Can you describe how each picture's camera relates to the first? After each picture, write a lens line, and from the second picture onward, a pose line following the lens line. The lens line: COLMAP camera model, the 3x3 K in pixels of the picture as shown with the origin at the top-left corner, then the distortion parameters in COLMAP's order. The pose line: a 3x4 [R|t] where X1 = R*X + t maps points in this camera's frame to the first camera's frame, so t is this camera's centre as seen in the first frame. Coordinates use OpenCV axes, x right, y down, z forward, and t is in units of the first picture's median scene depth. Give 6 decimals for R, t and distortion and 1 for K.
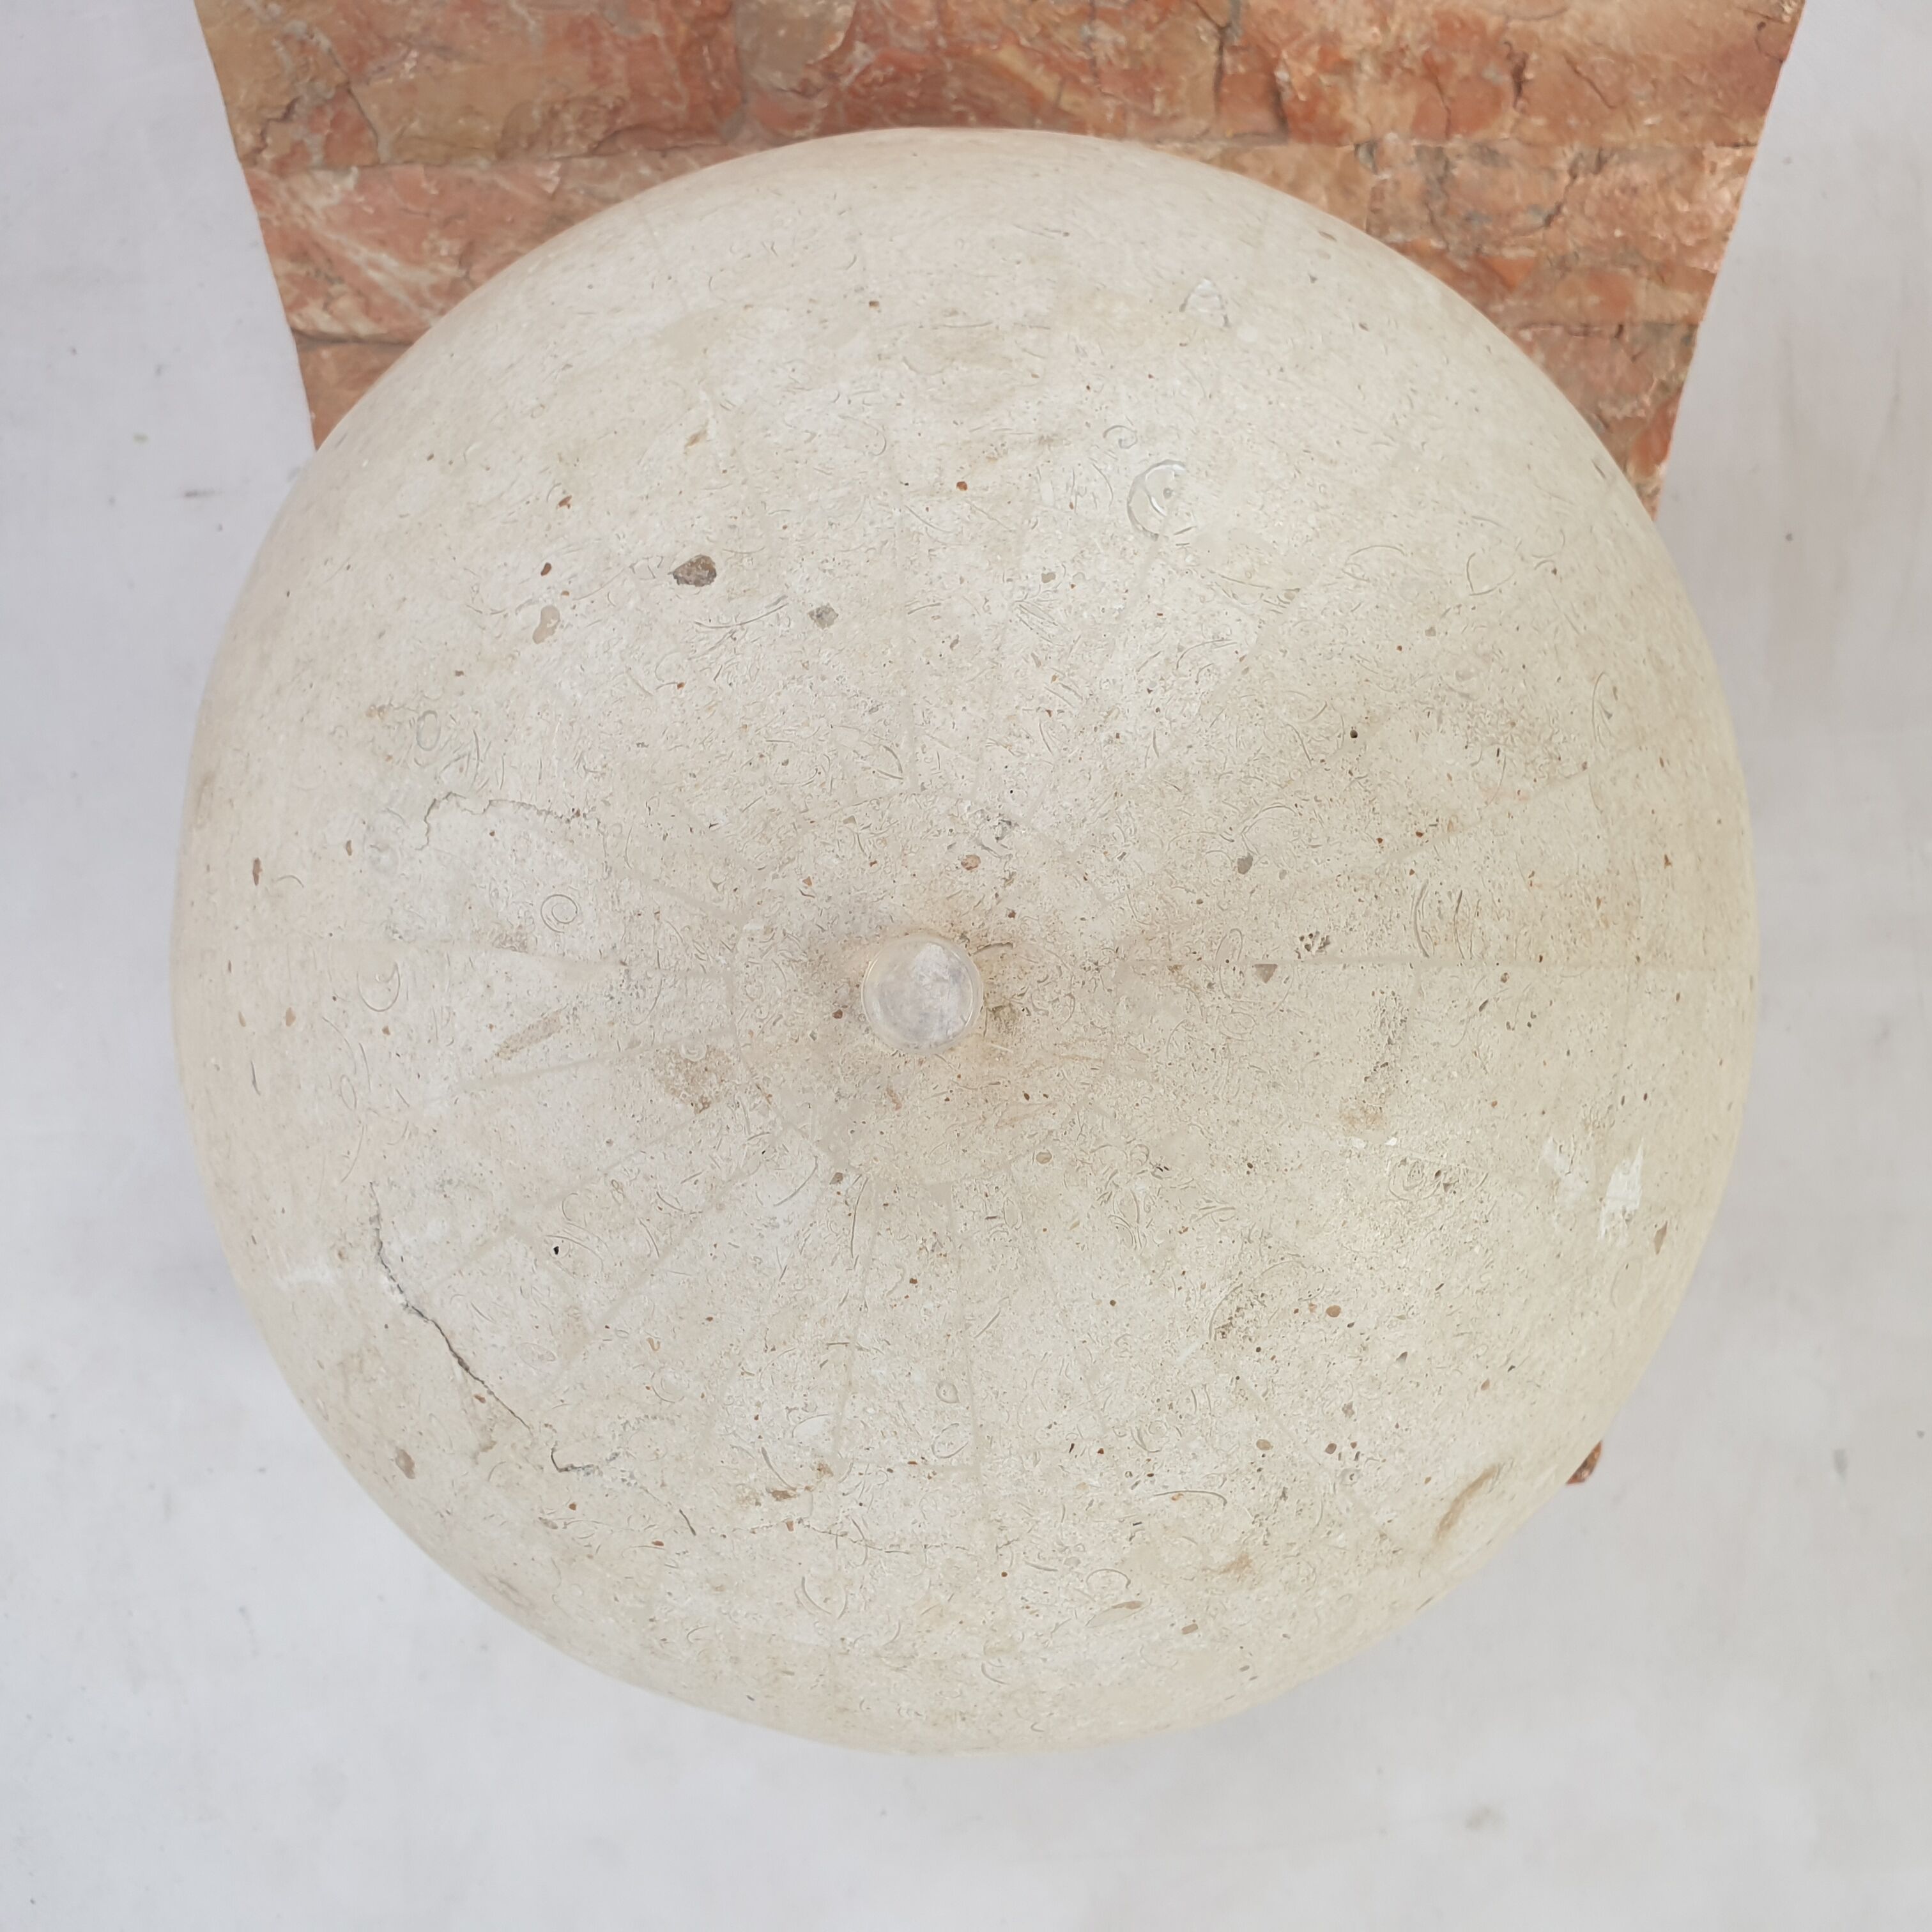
lens RADIAL K [[1931.9, 0, 965.6], [0, 1931.9, 943.6], [0, 0, 1]] dist [0.093908, -0.177144]
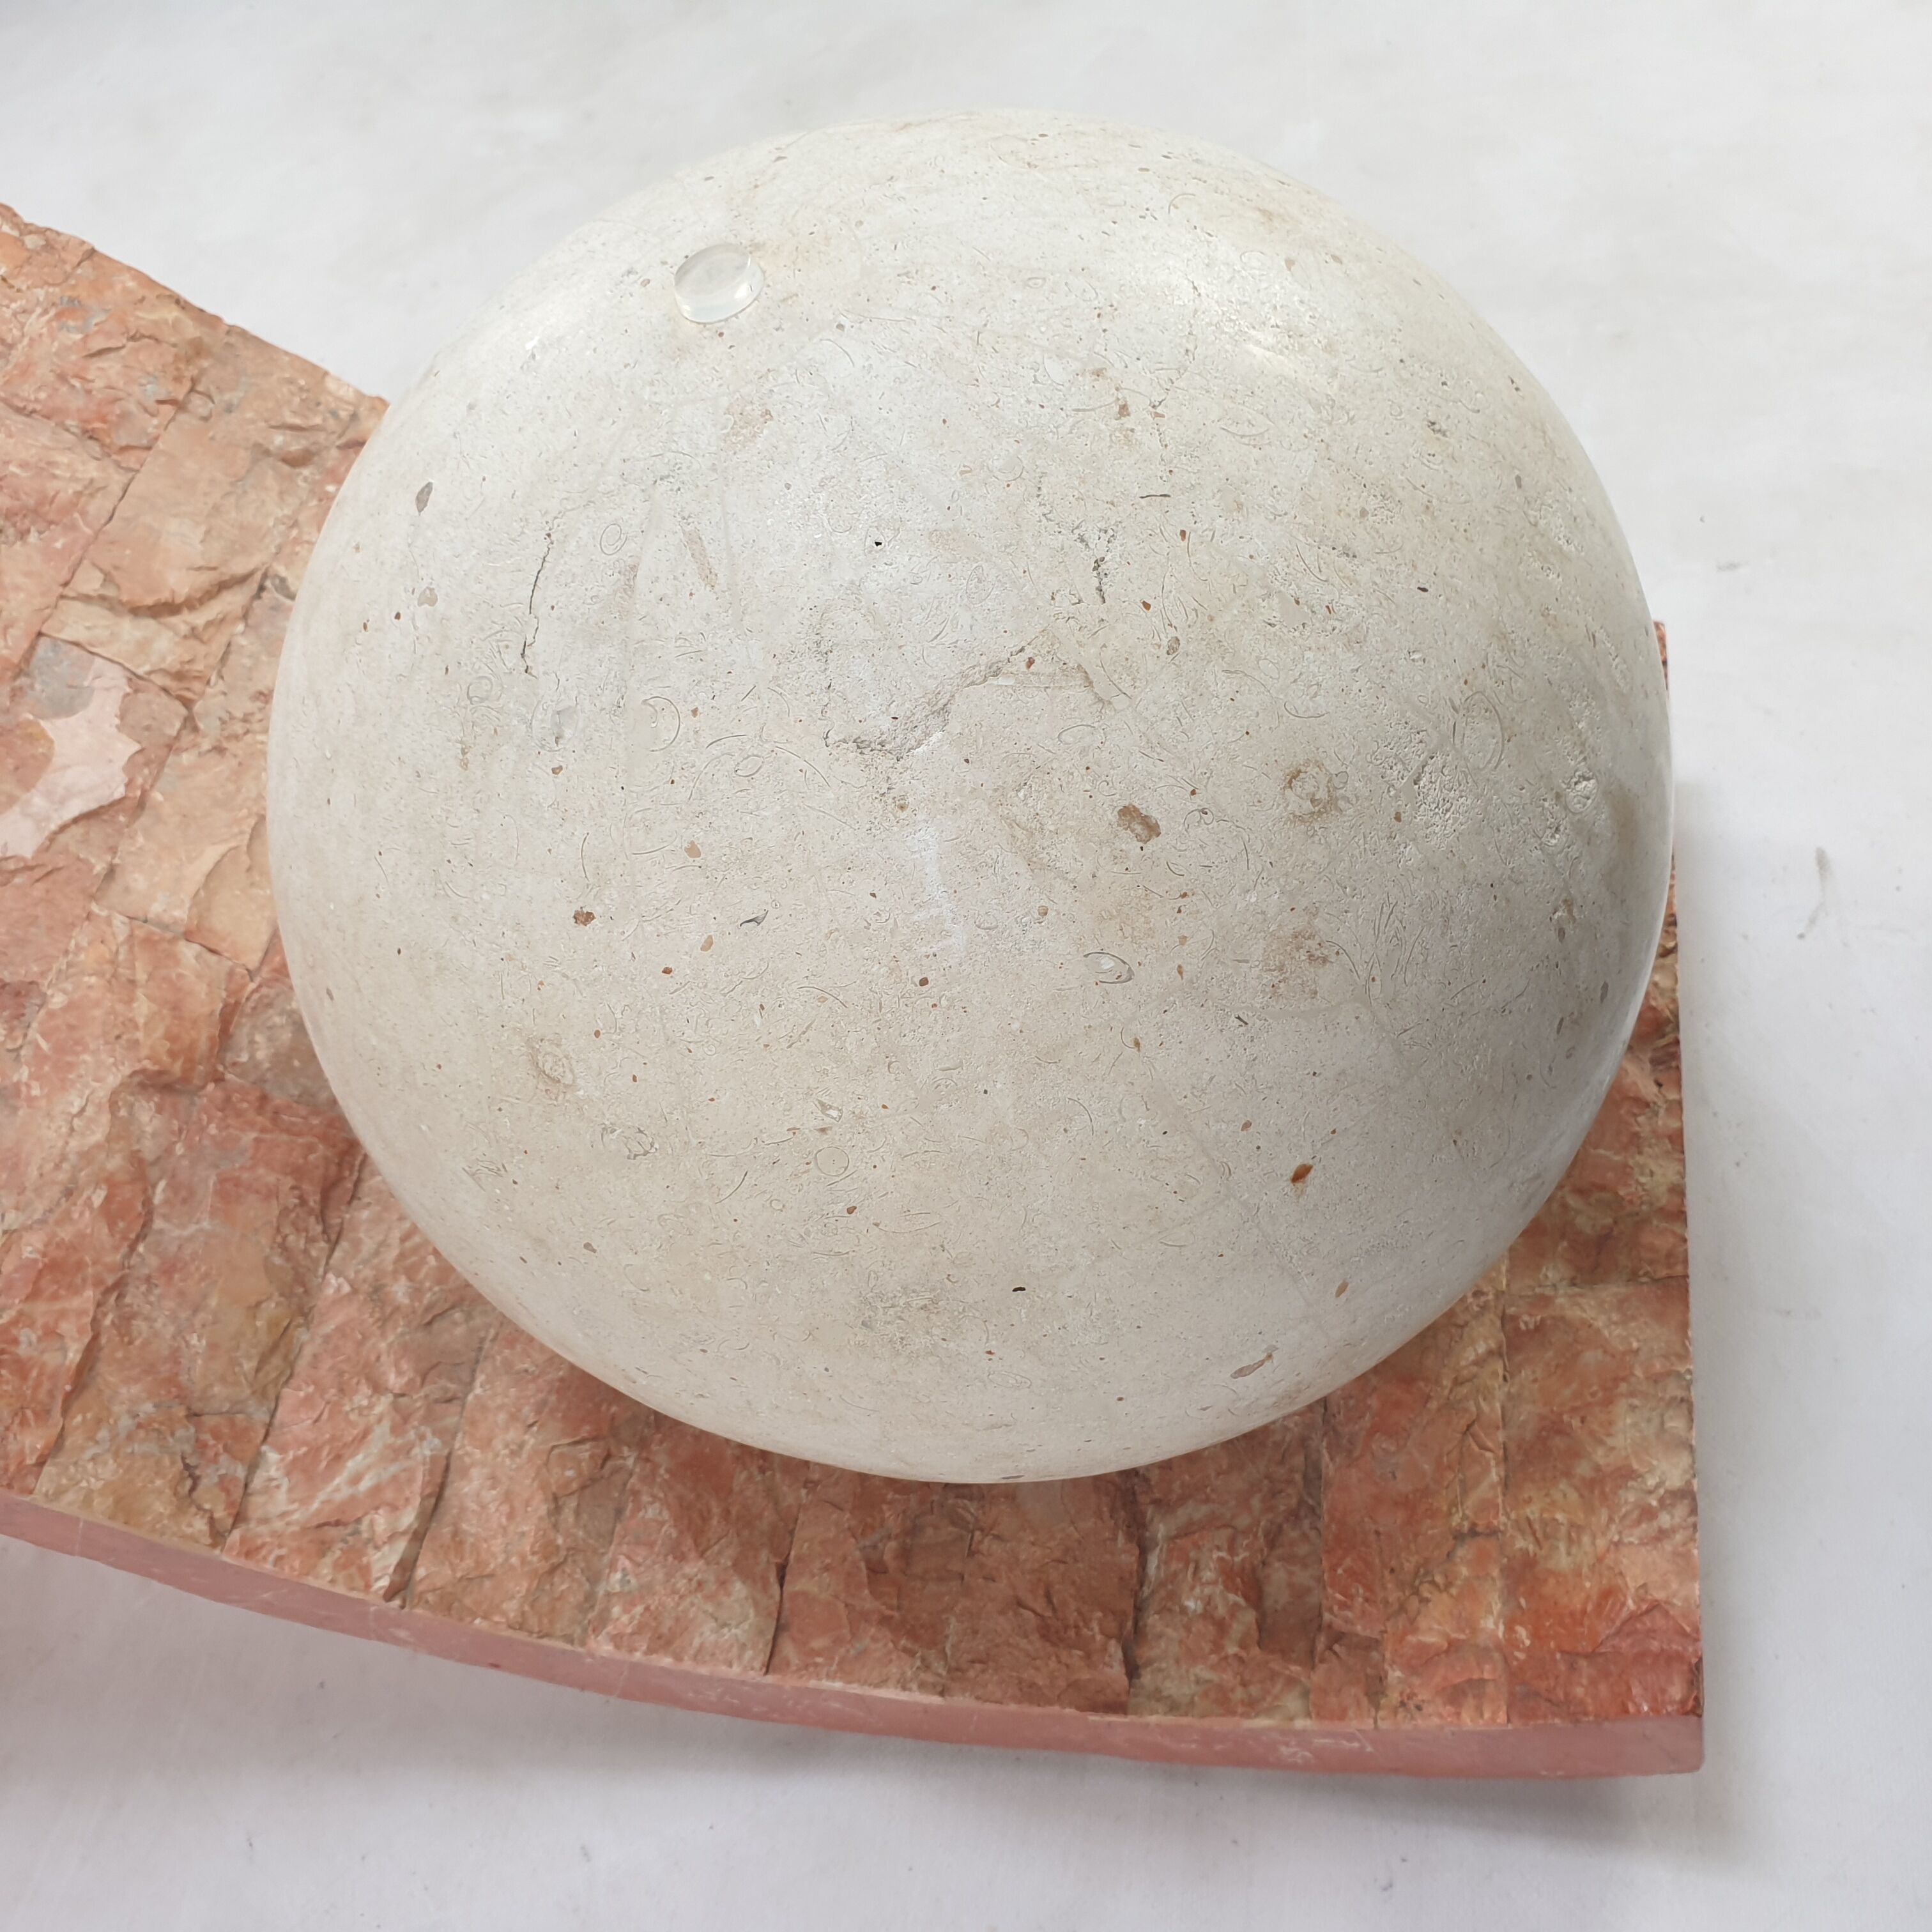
lens RADIAL K [[1931.9, 0, 965.6], [0, 1931.9, 943.6], [0, 0, 1]] dist [0.093908, -0.177144]
pose [[0.182484, -0.831772, 0.524266, -0.587087], [0.932694, -0.022271, -0.359981, 0.360390], [0.311098, 0.554670, 0.771724, 0.146139]]
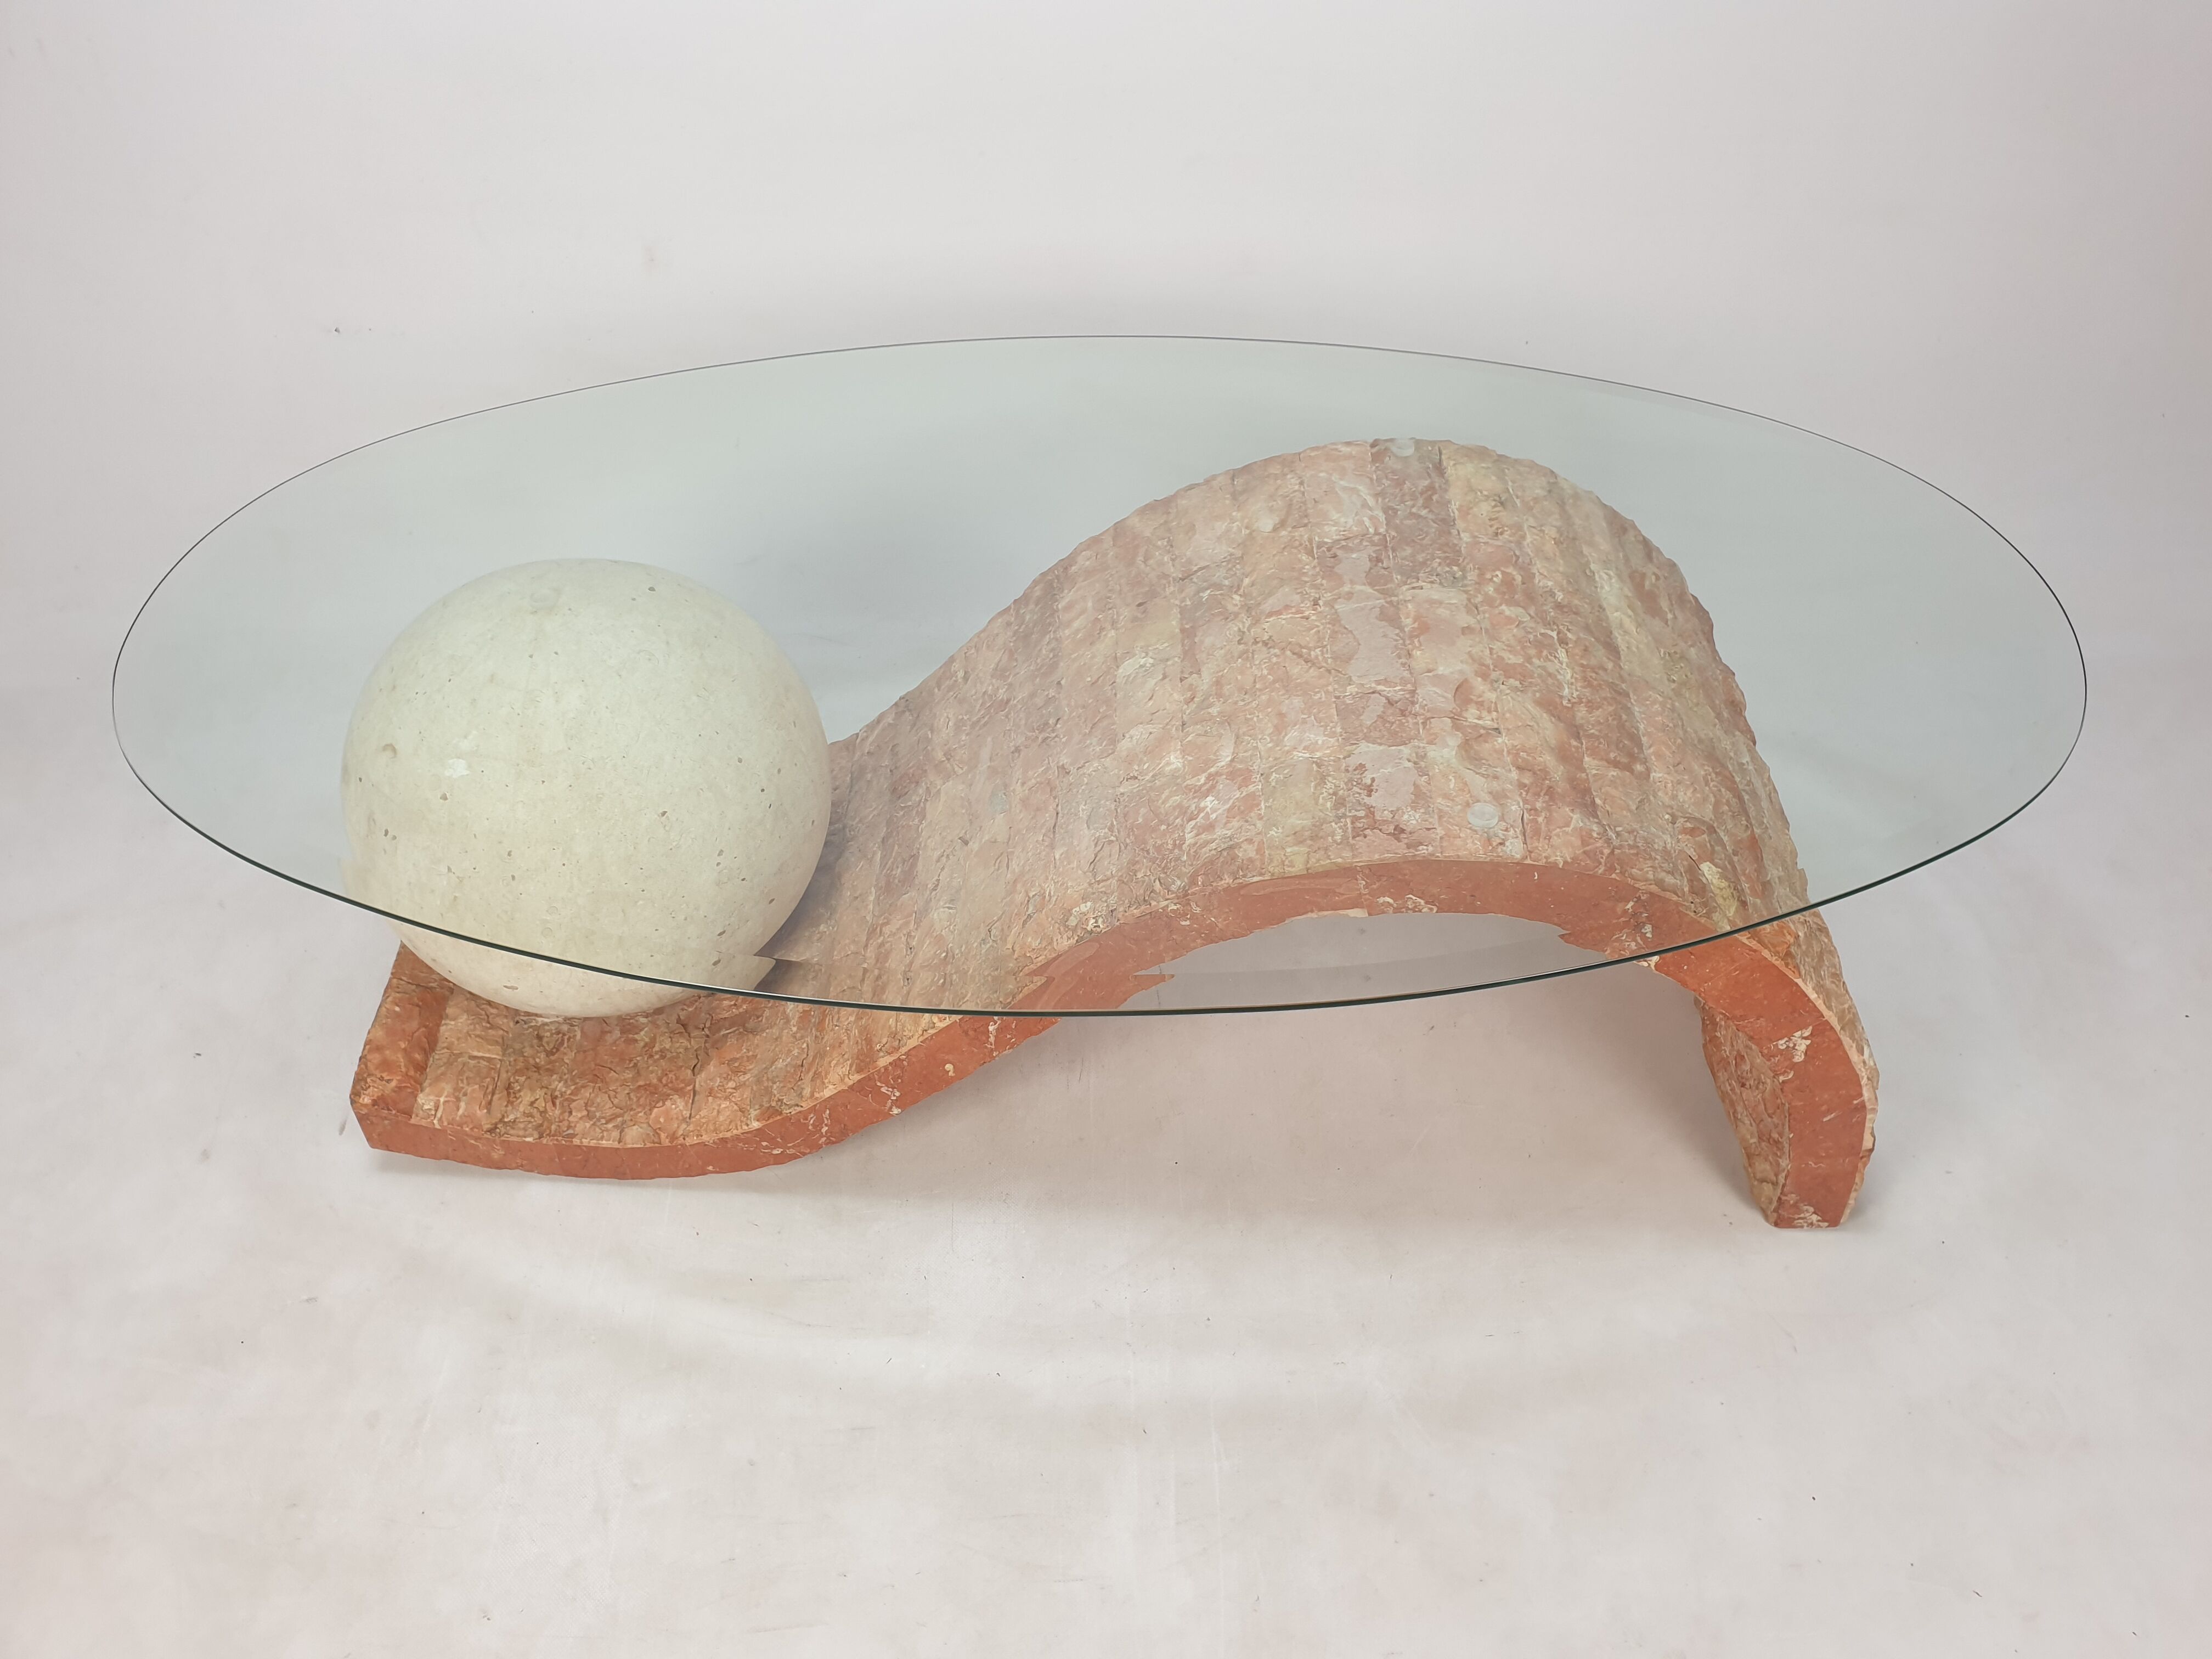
lens RADIAL K [[1721.2, 0, 1113.5], [0, 1721.2, 817.6], [0, 0, 1]] dist [0.120775, -0.356018]
pose [[-0.016059, 0.715441, -0.698489, 1.857003], [-0.999138, -0.038221, -0.016178, -0.740700], [-0.038271, 0.697627, 0.715438, -0.963022]]
